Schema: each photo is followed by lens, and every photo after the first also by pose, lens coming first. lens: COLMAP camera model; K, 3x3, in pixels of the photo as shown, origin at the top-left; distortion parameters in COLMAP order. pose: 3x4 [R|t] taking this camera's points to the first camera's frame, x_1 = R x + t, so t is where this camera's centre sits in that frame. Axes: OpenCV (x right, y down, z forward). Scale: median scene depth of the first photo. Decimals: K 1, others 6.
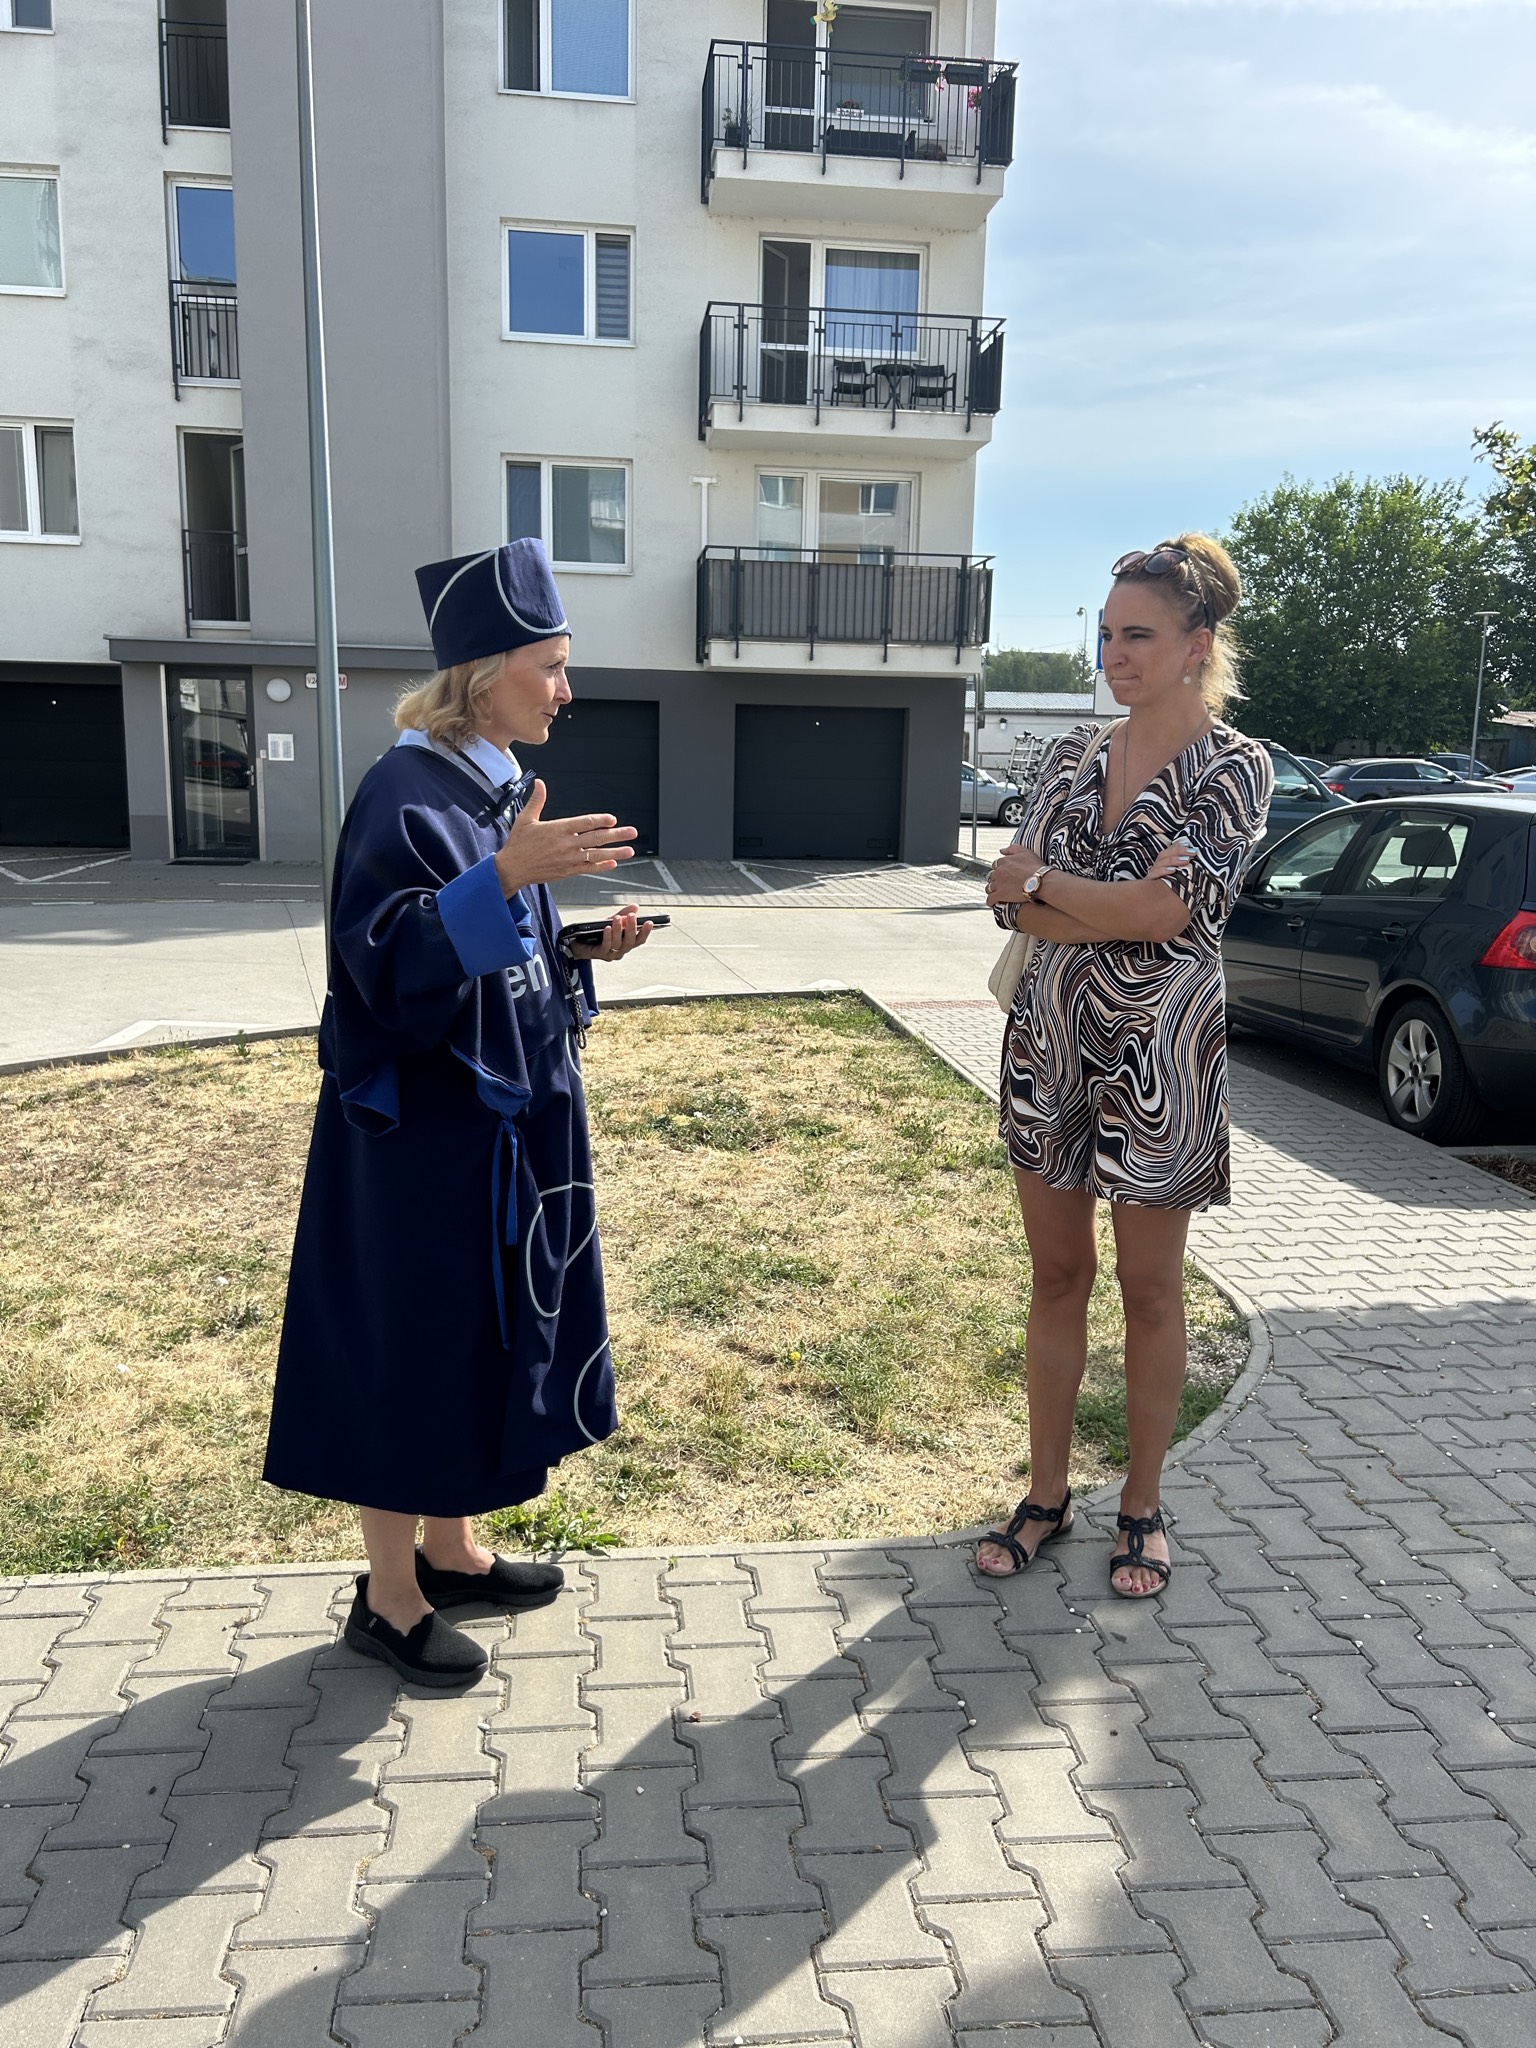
lens RADIAL K [[1555.7, 0, 760.7], [0, 1555.7, 1035.6], [0, 0, 1]] dist [0.009800, 0.003686]
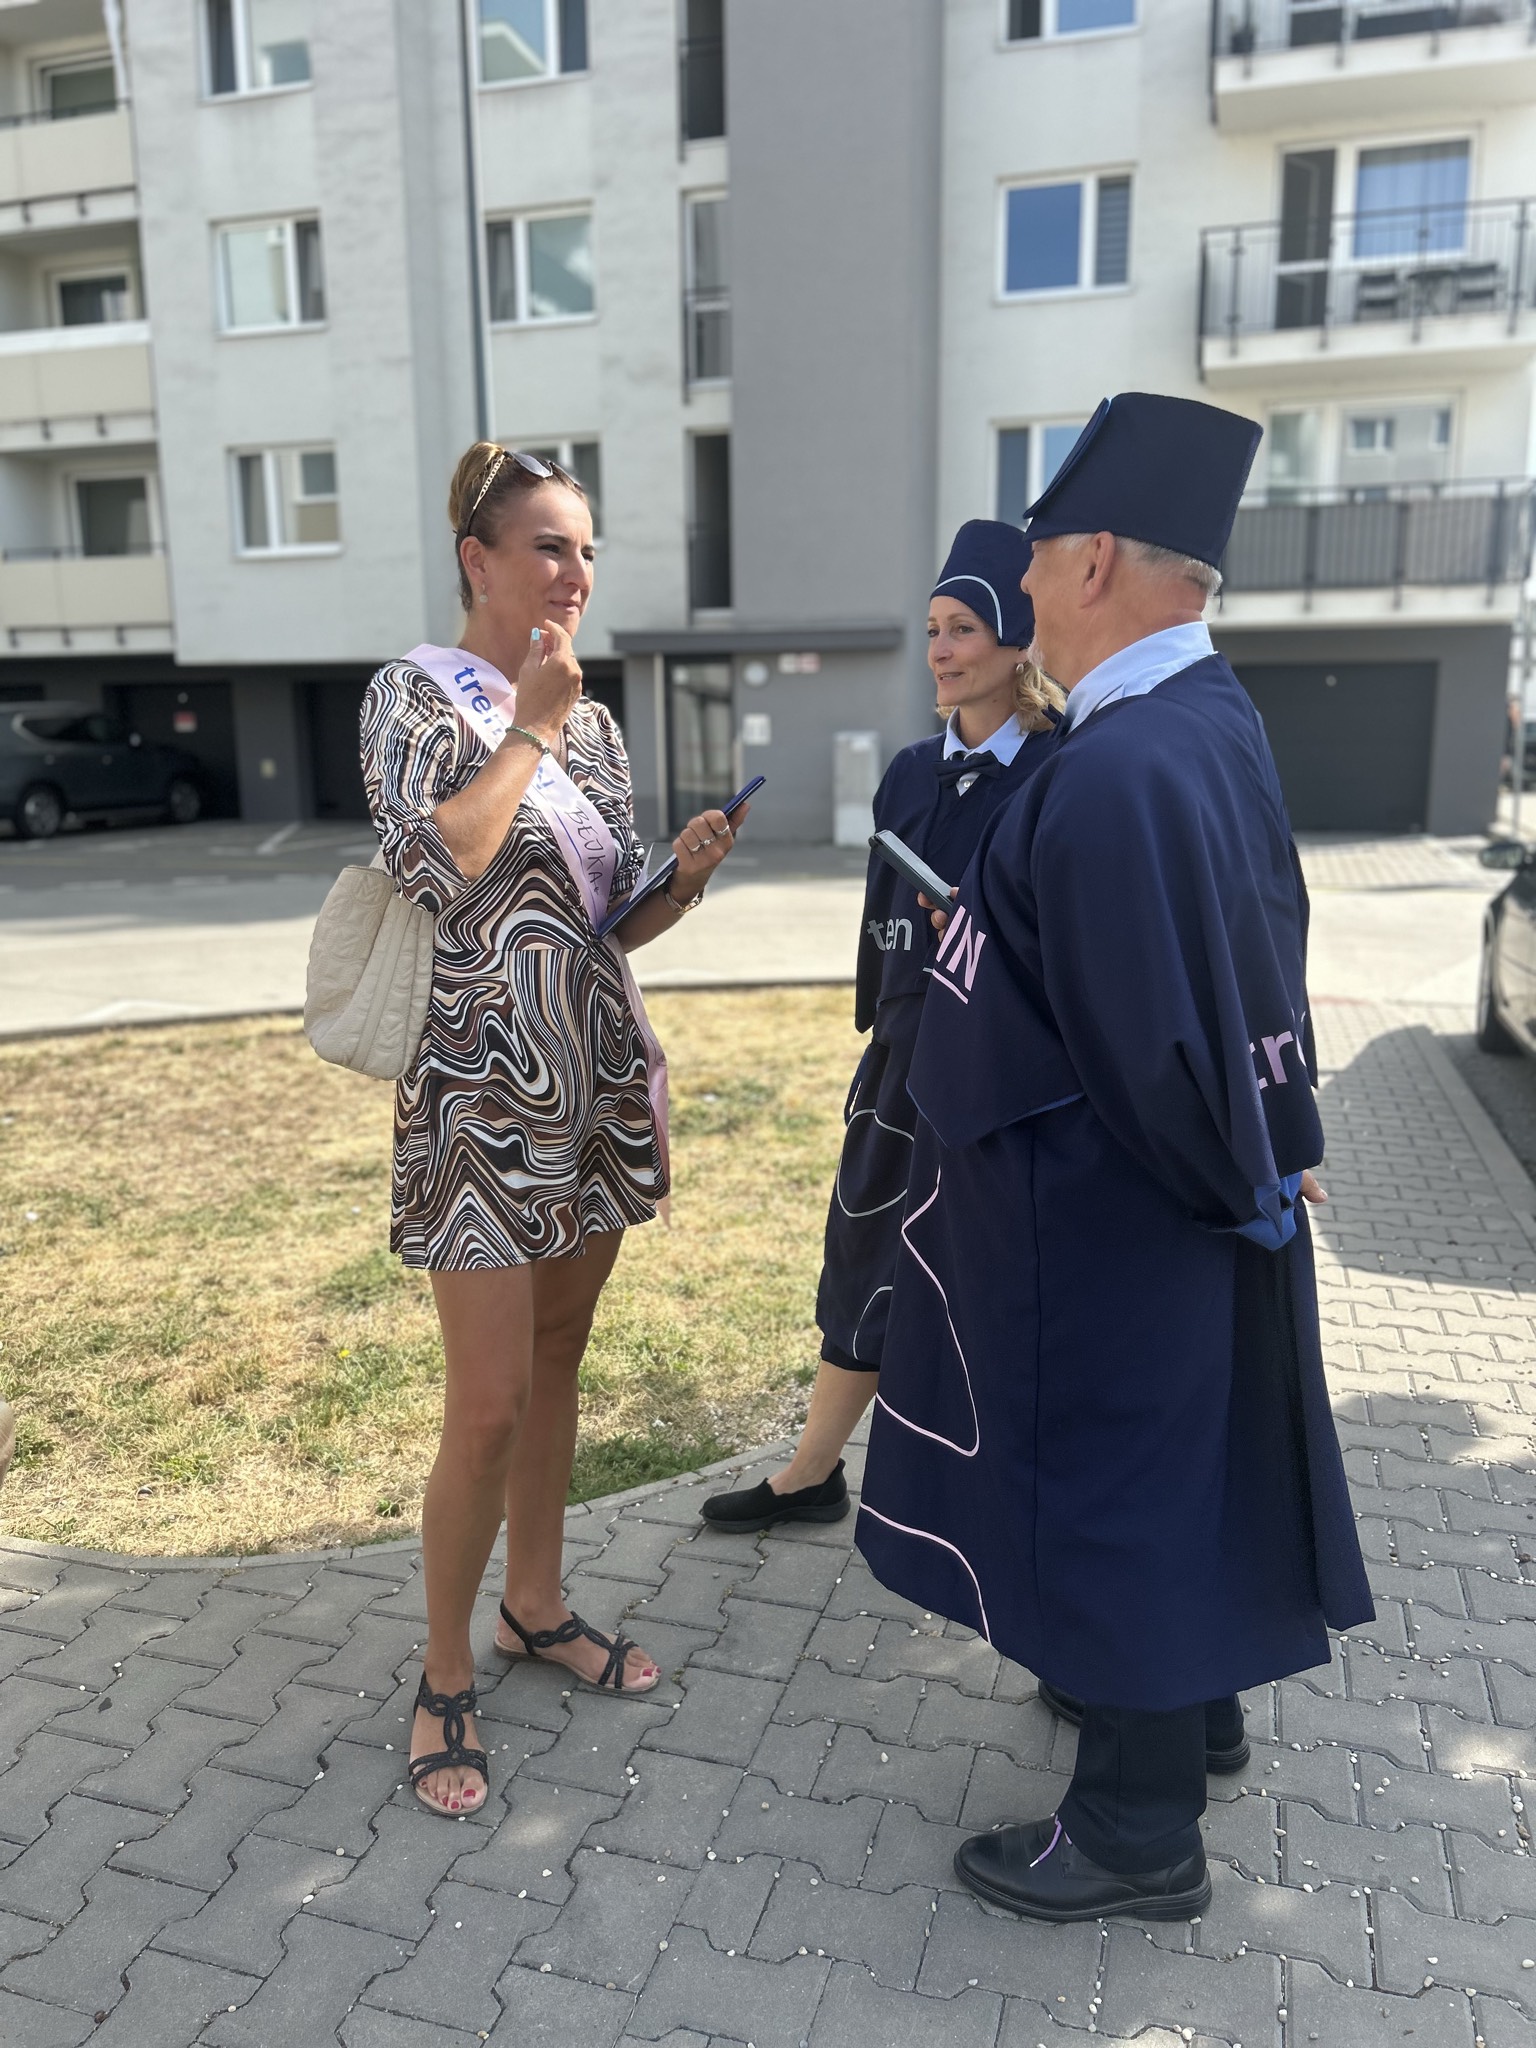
lens RADIAL K [[1544.4, 0, 768.0], [0, 1544.4, 1024.0], [0, 0, 1]] dist [0.058542, -0.061113]
pose [[0.913737, 0.050099, -0.403207, 0.125156], [-0.046726, 0.998742, 0.018207, -0.004780], [0.403611, 0.002204, 0.914928, 0.046476]]
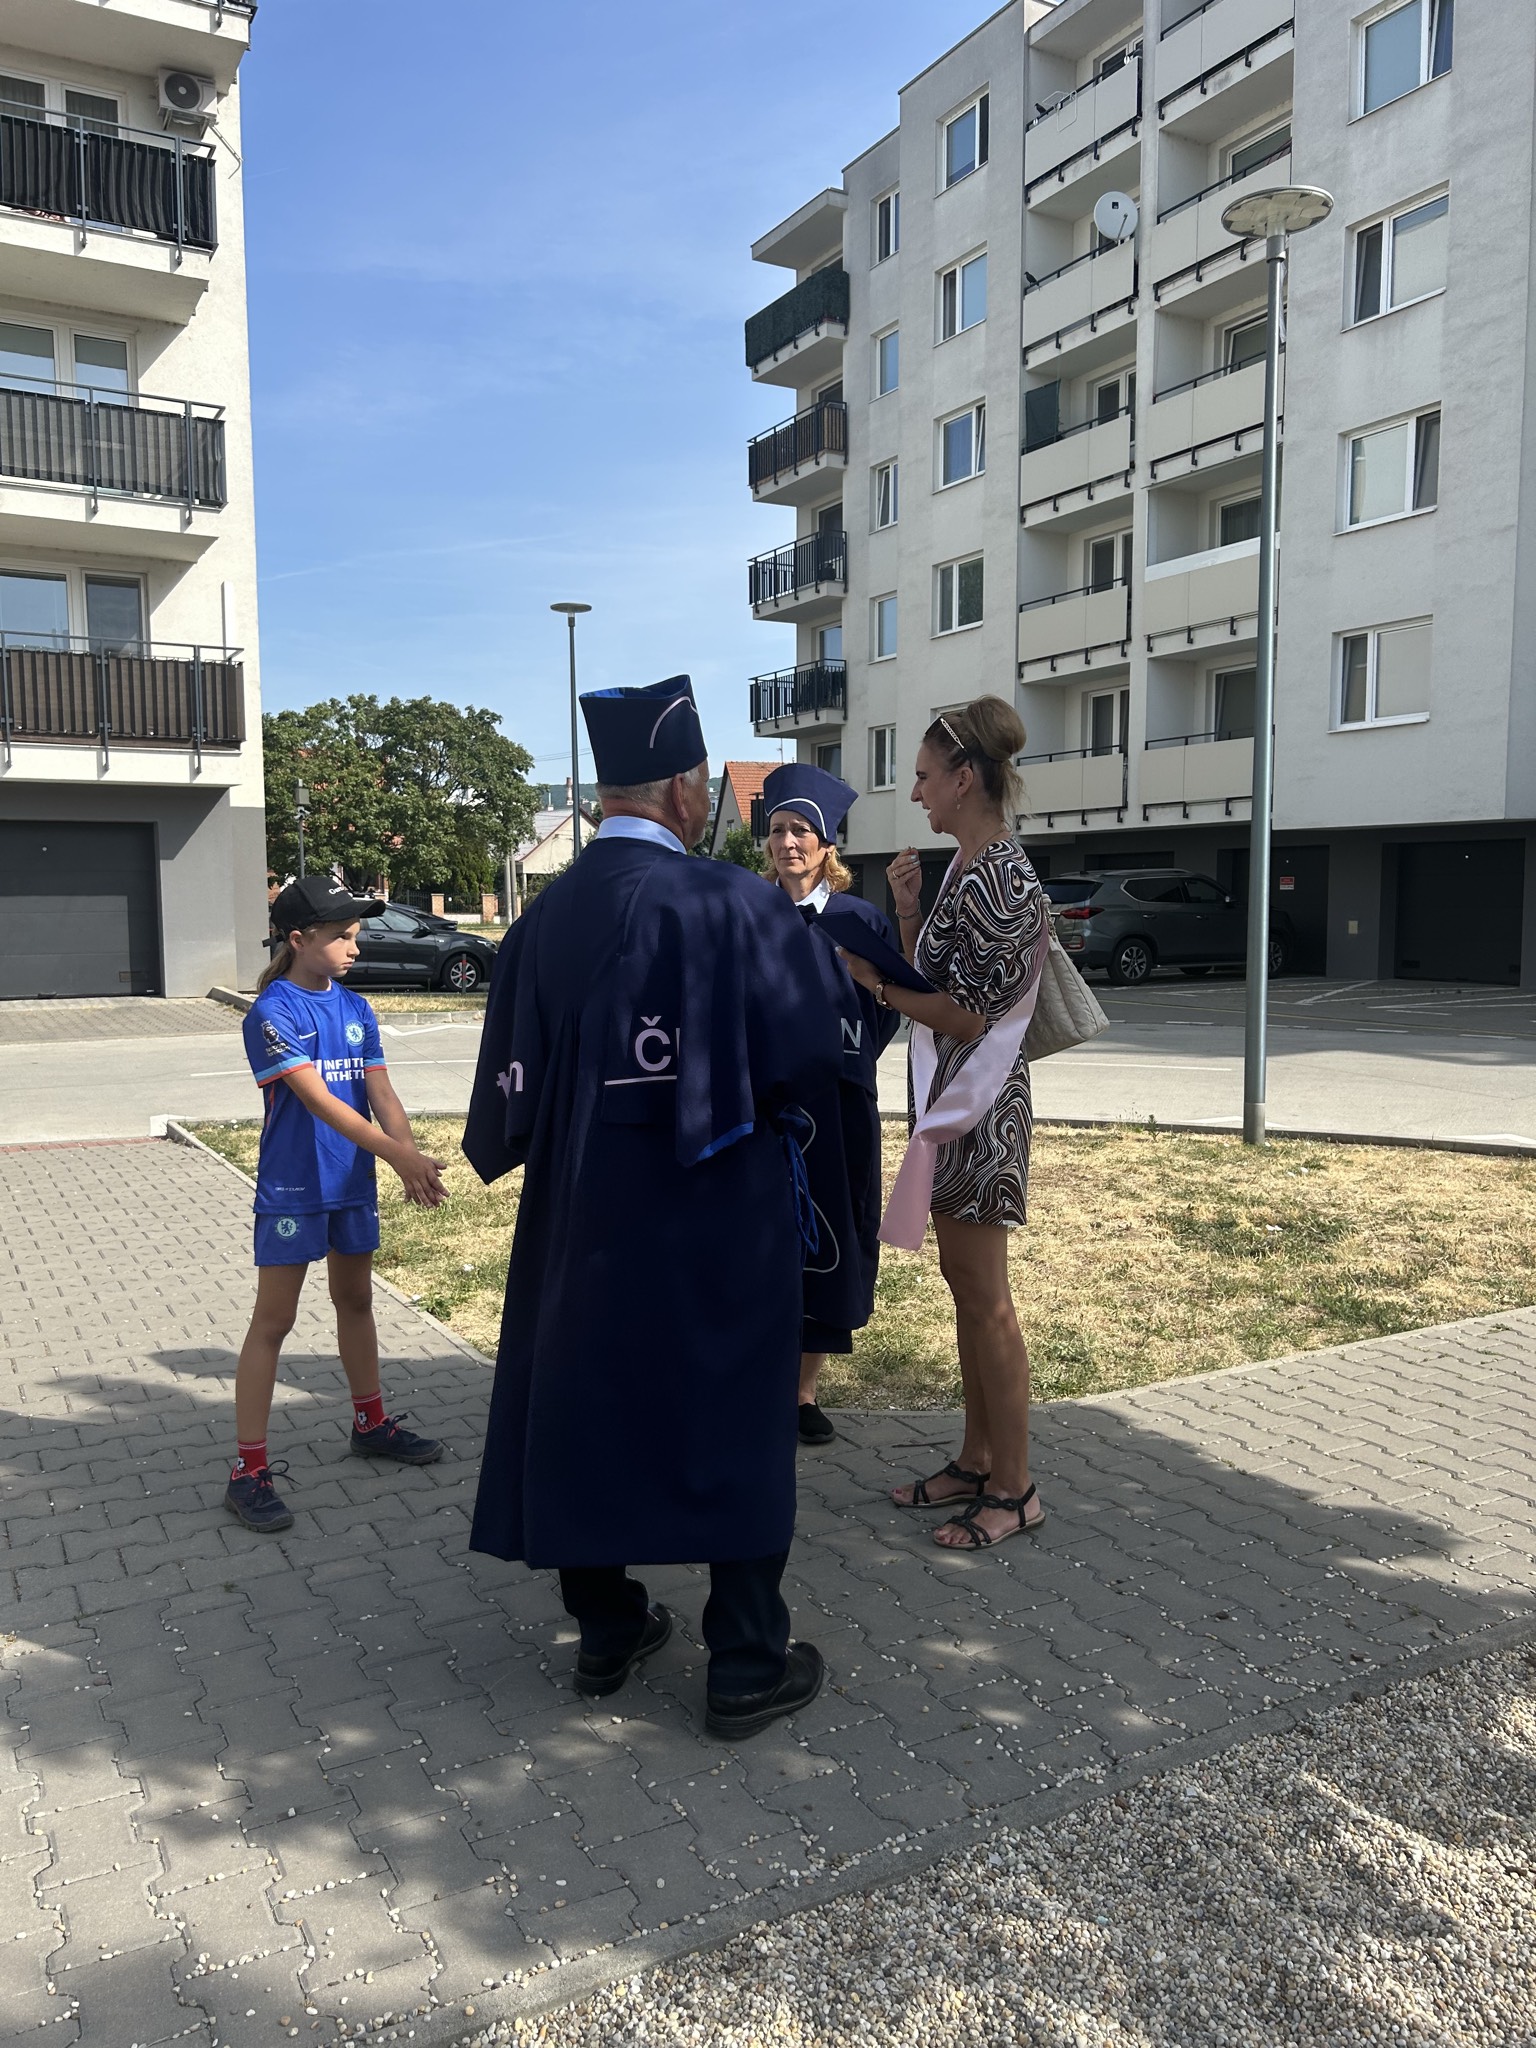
lens RADIAL K [[1542.3, 0, 765.2], [0, 1542.3, 1033.9], [0, 0, 1]] dist [0.039254, -0.046242]
pose [[0.384093, 0.062673, -0.921165, 0.256257], [-0.154273, 0.988024, 0.002895, -0.008868], [0.910314, 0.140999, 0.389162, 0.090663]]
